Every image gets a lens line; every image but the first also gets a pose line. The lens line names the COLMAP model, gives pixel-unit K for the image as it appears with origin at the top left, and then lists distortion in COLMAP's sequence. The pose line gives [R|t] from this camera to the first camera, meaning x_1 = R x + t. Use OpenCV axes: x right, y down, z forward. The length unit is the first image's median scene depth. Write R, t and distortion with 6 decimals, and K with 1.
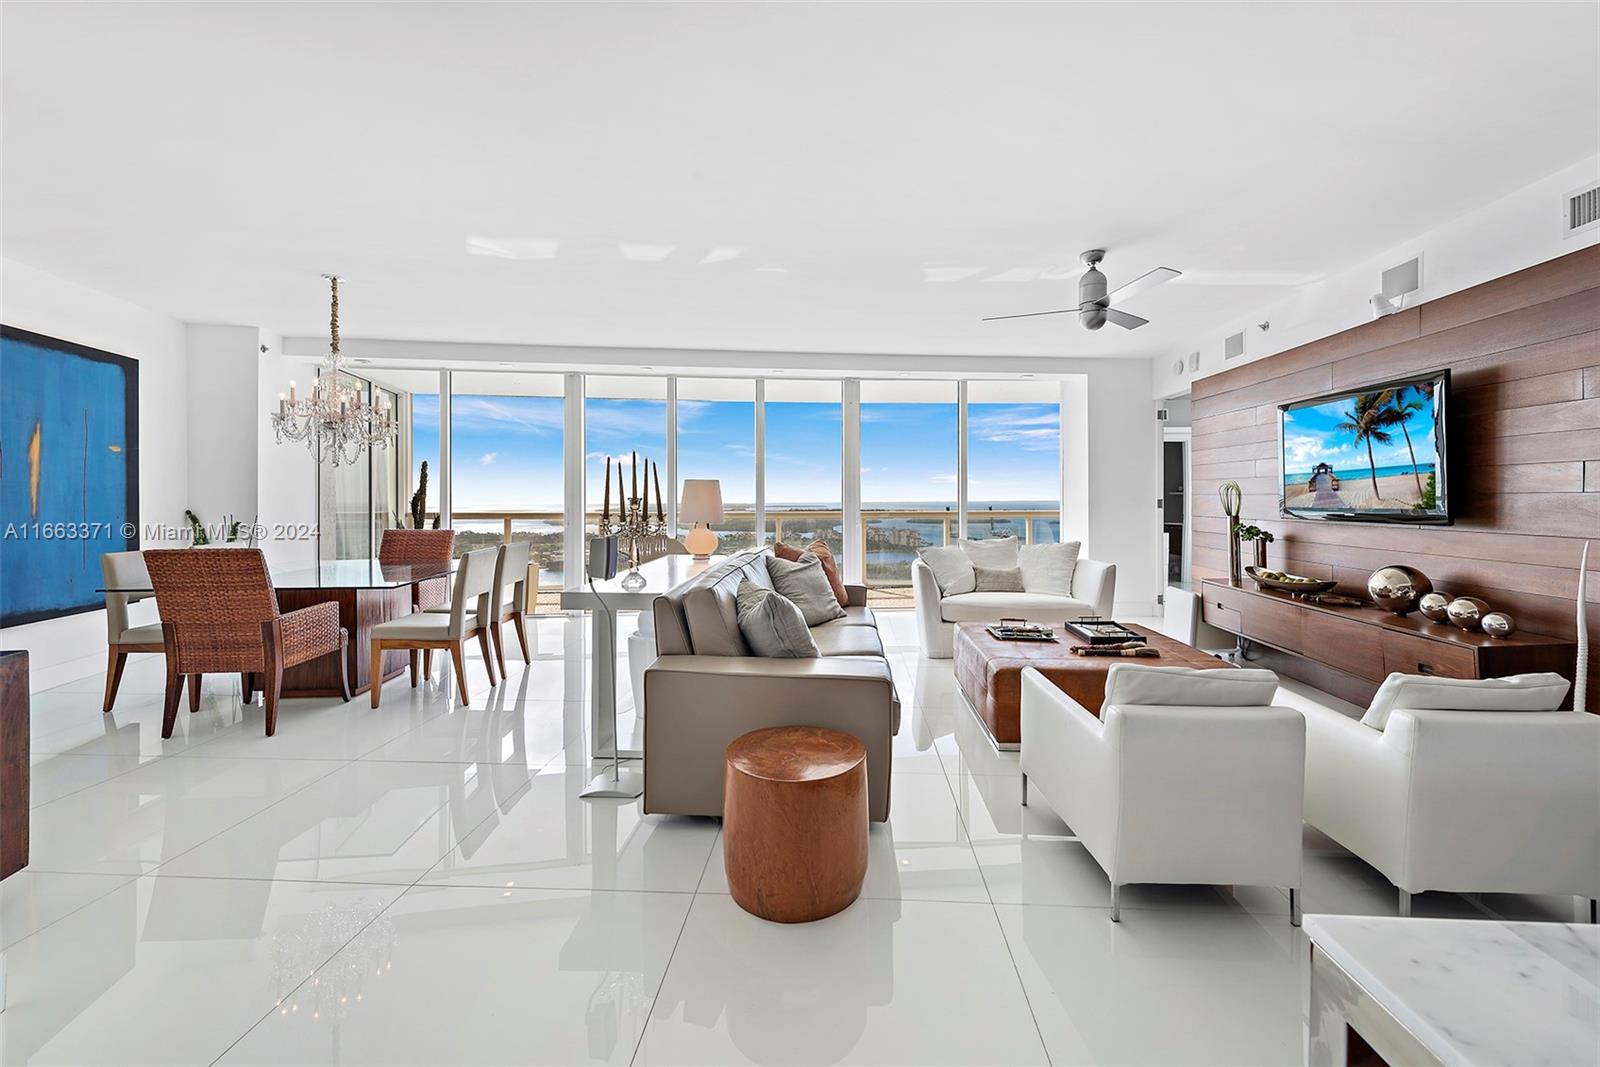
lens RADIAL K [[652.6, 0, 811.7], [0, 652.6, 501.4], [0, 0, 1]] dist [0.013122, -0.003675]
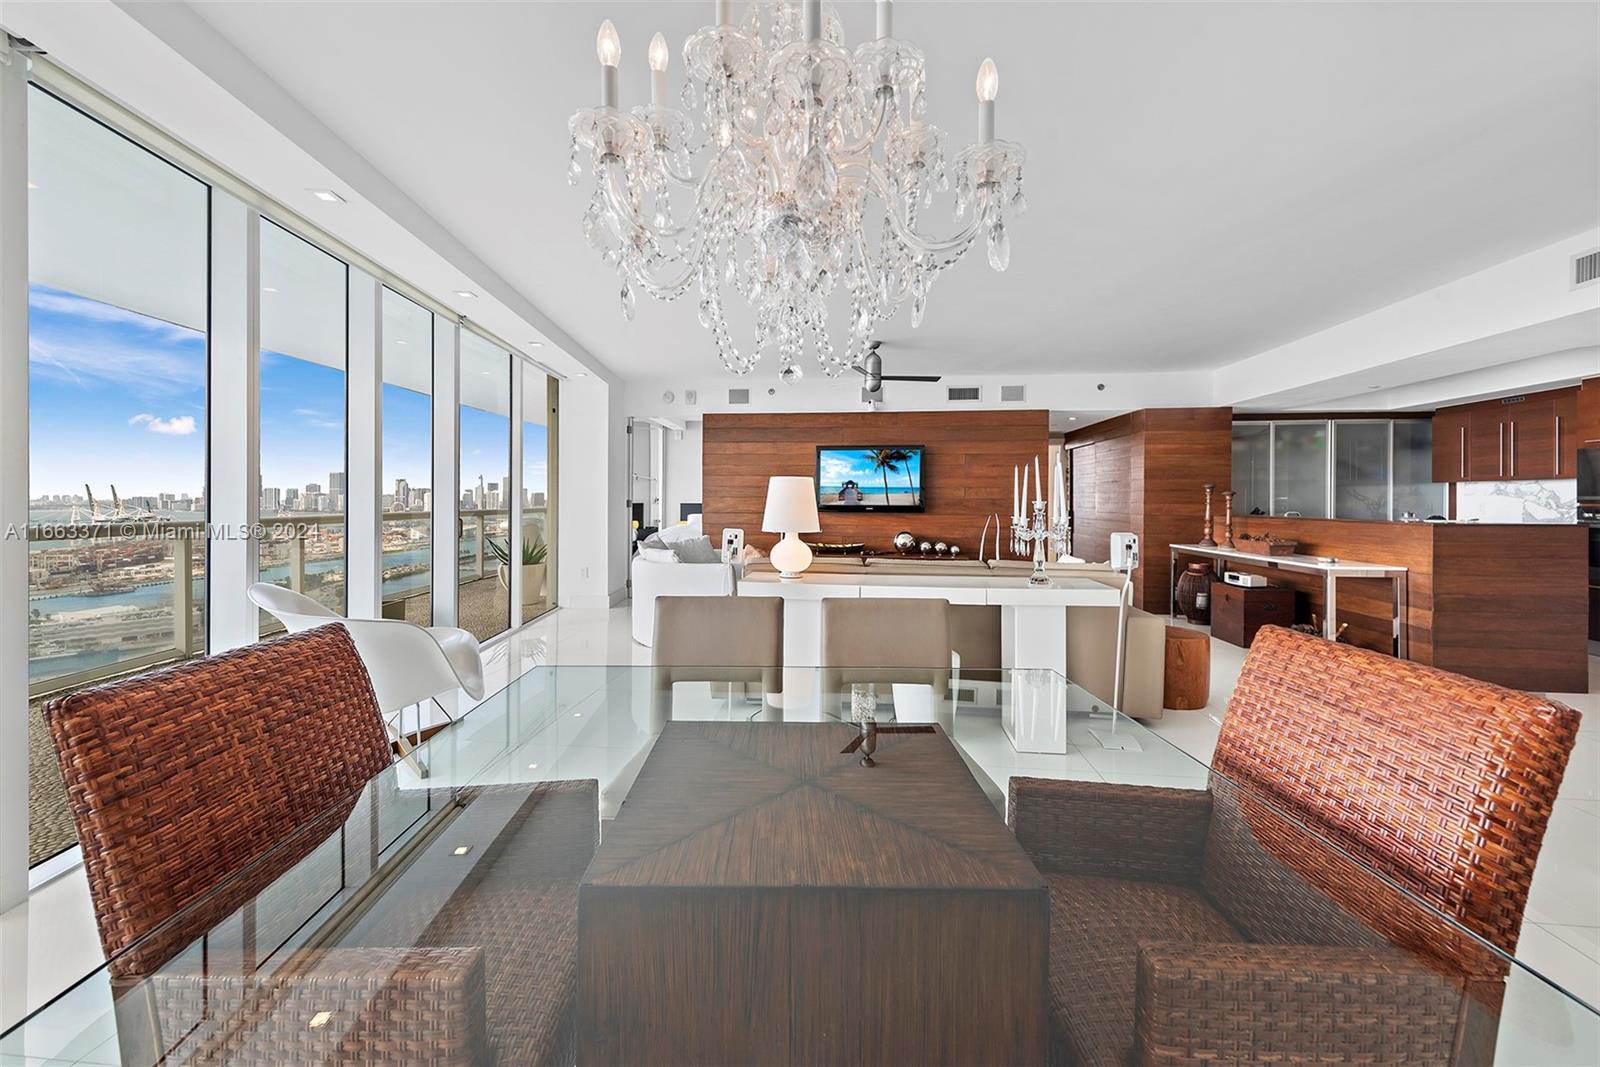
lens RADIAL K [[652.6, 0, 787.5], [0, 652.6, 504.9], [0, 0, 1]] dist [0.013122, -0.003675]
pose [[0.051499, -0.008334, 0.998638, -1.056576], [-0.000186, 0.999965, 0.008354, -0.005608], [-0.998673, -0.000616, 0.051496, 1.053609]]
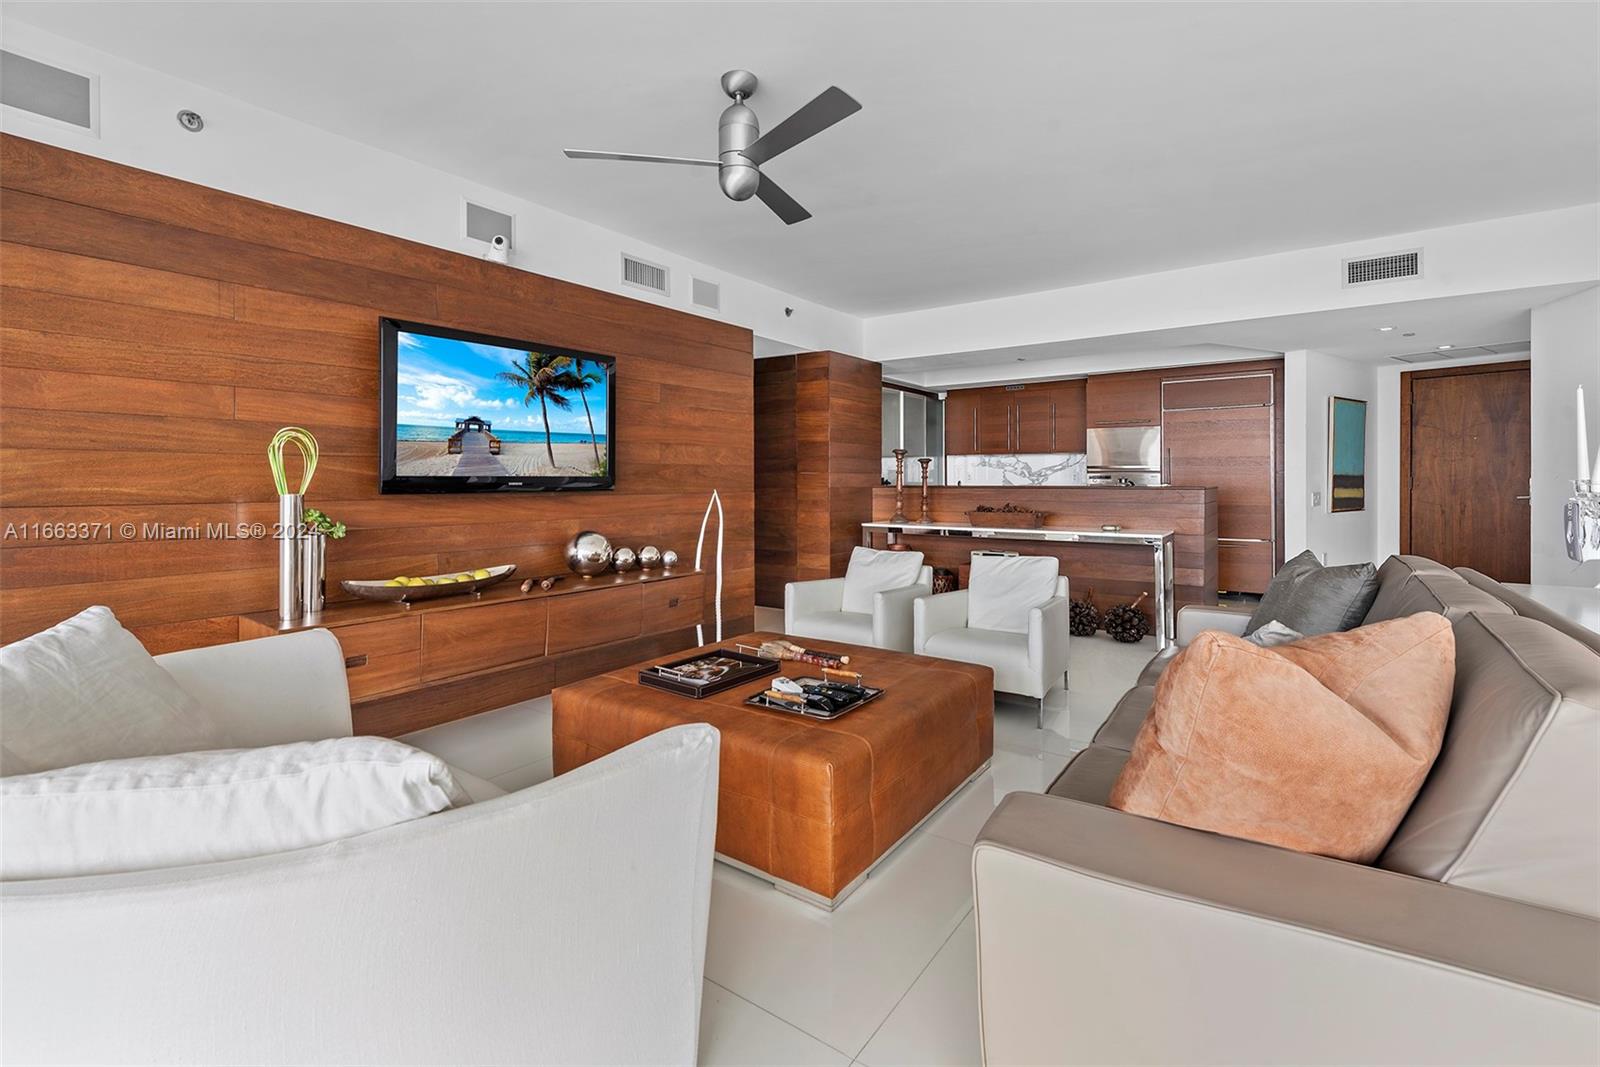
lens RADIAL K [[718.3, 0, 807.7], [0, 718.3, 484.0], [0, 0, 1]] dist [0.017255, -0.005830]
pose [[-0.849844, -0.002017, 0.527031, -0.002618], [0.003552, 0.999948, 0.009555, 0.013613], [-0.527022, 0.009993, -0.849793, 1.472469]]
